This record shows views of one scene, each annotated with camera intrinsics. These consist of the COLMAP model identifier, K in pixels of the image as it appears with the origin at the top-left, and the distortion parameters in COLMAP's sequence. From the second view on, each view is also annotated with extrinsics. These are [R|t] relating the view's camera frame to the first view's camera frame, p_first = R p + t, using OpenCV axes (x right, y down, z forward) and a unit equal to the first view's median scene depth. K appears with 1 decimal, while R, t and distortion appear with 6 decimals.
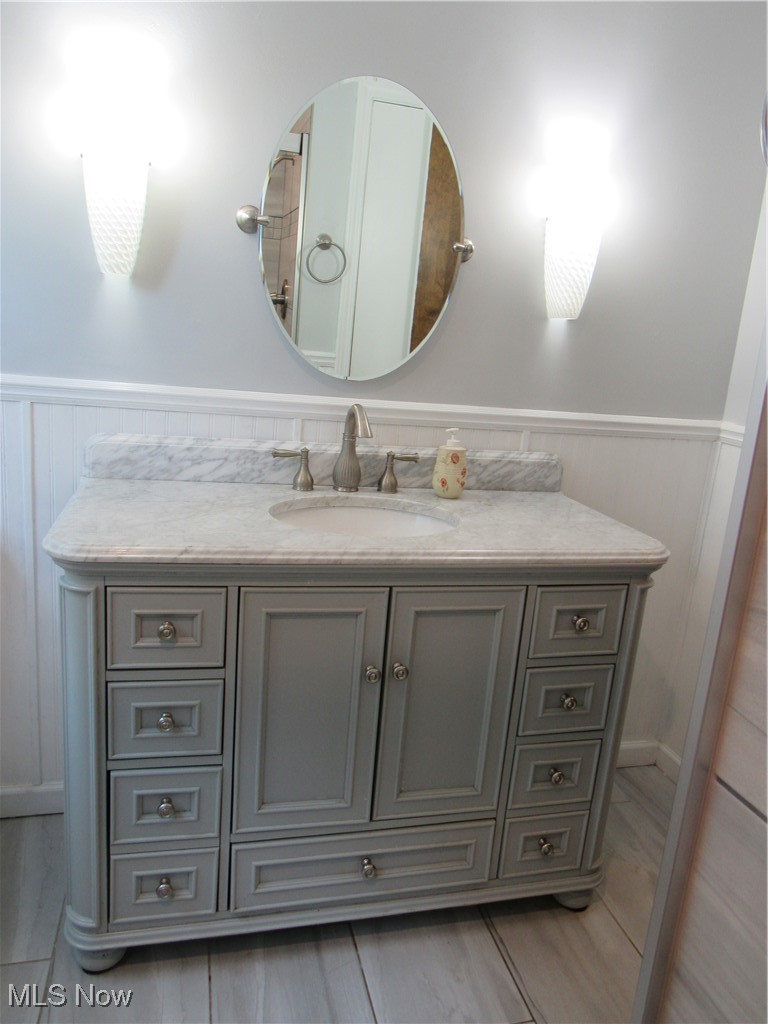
lens RADIAL K [[740.8, 0, 394.4], [0, 740.8, 515.9], [0, 0, 1]] dist [-0.022980, 0.037882]
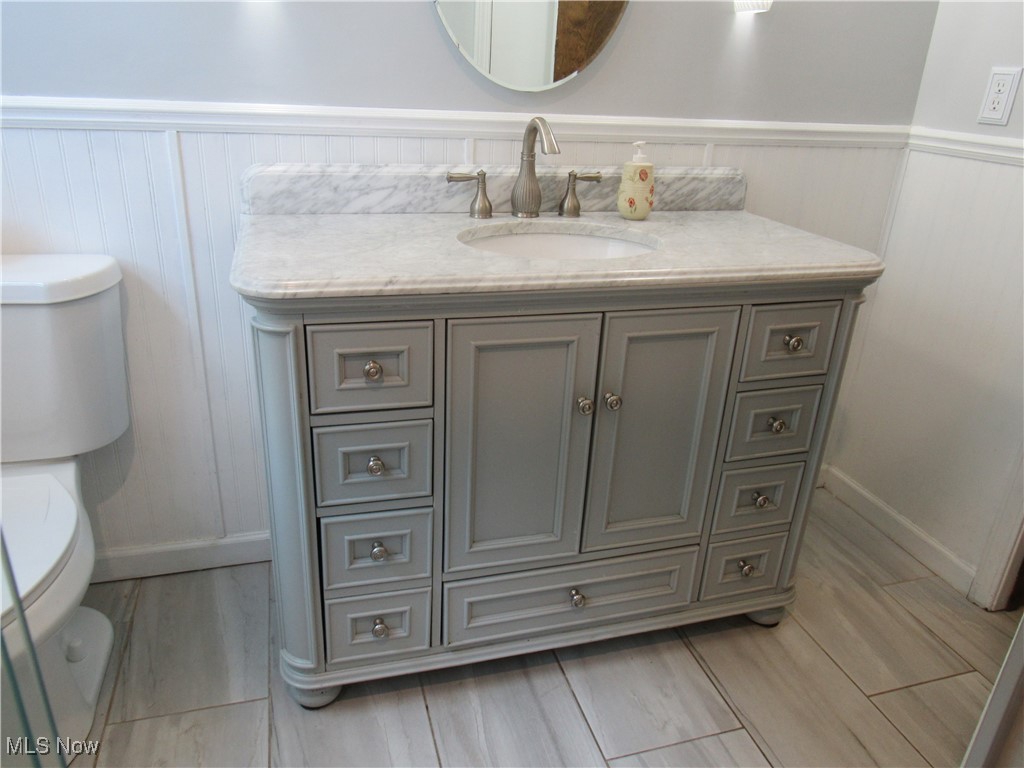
lens RADIAL K [[741.0, 0, 515.8], [0, 741.0, 382.6], [0, 0, 1]] dist [-0.018013, 0.009443]
pose [[0.998550, -0.051299, 0.016325, -0.108851], [0.048040, 0.985976, 0.159821, 0.023183], [-0.024295, -0.158805, 0.987011, 0.055191]]
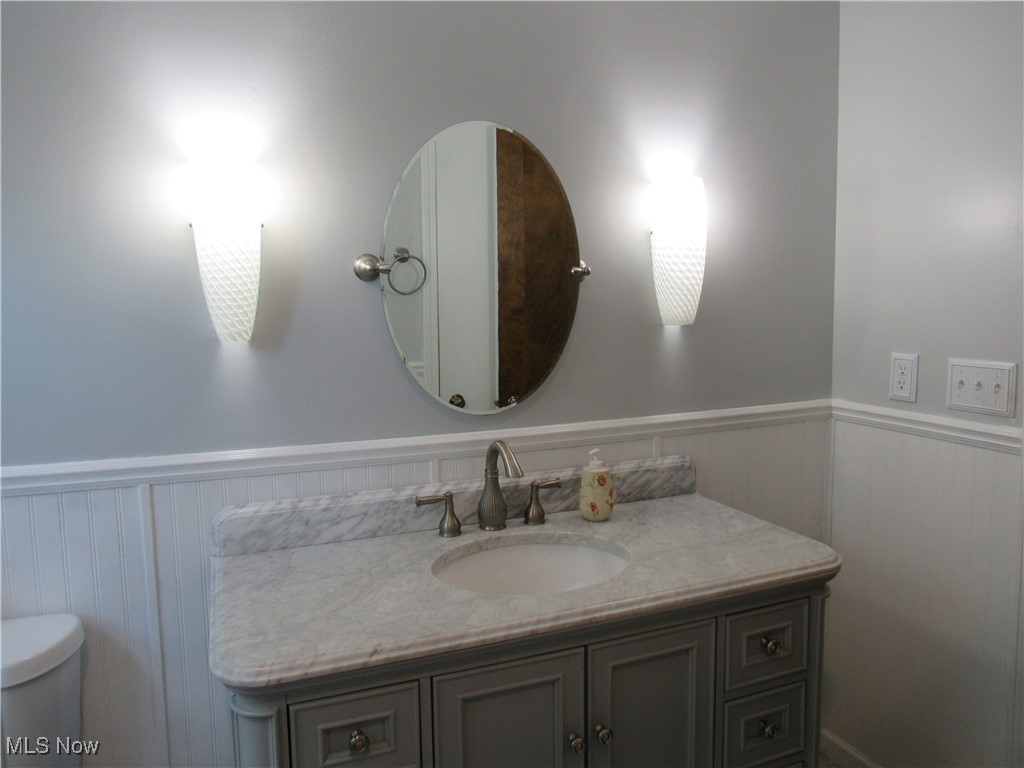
lens RADIAL K [[741.0, 0, 515.8], [0, 741.0, 382.6], [0, 0, 1]] dist [-0.018013, 0.009443]
pose [[0.987023, -0.116367, 0.110658, -0.126712], [0.129236, 0.984655, -0.117272, -0.108715], [-0.095313, 0.130051, 0.986916, 0.032407]]
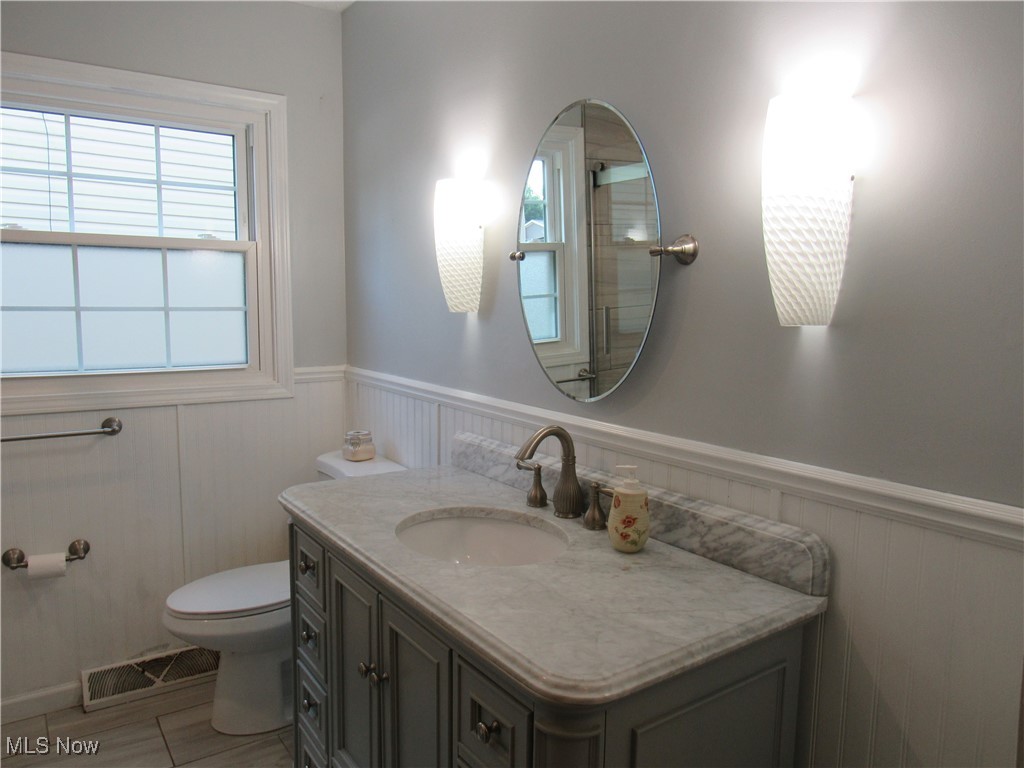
lens RADIAL K [[721.1, 0, 512.1], [0, 721.1, 384.2], [0, 0, 1]] dist [-0.047425, 0.005260]
pose [[0.344989, 0.026102, -0.938244, 0.813410], [-0.207695, 0.976956, -0.049190, -0.146463], [0.915339, 0.211839, 0.342460, 0.617956]]
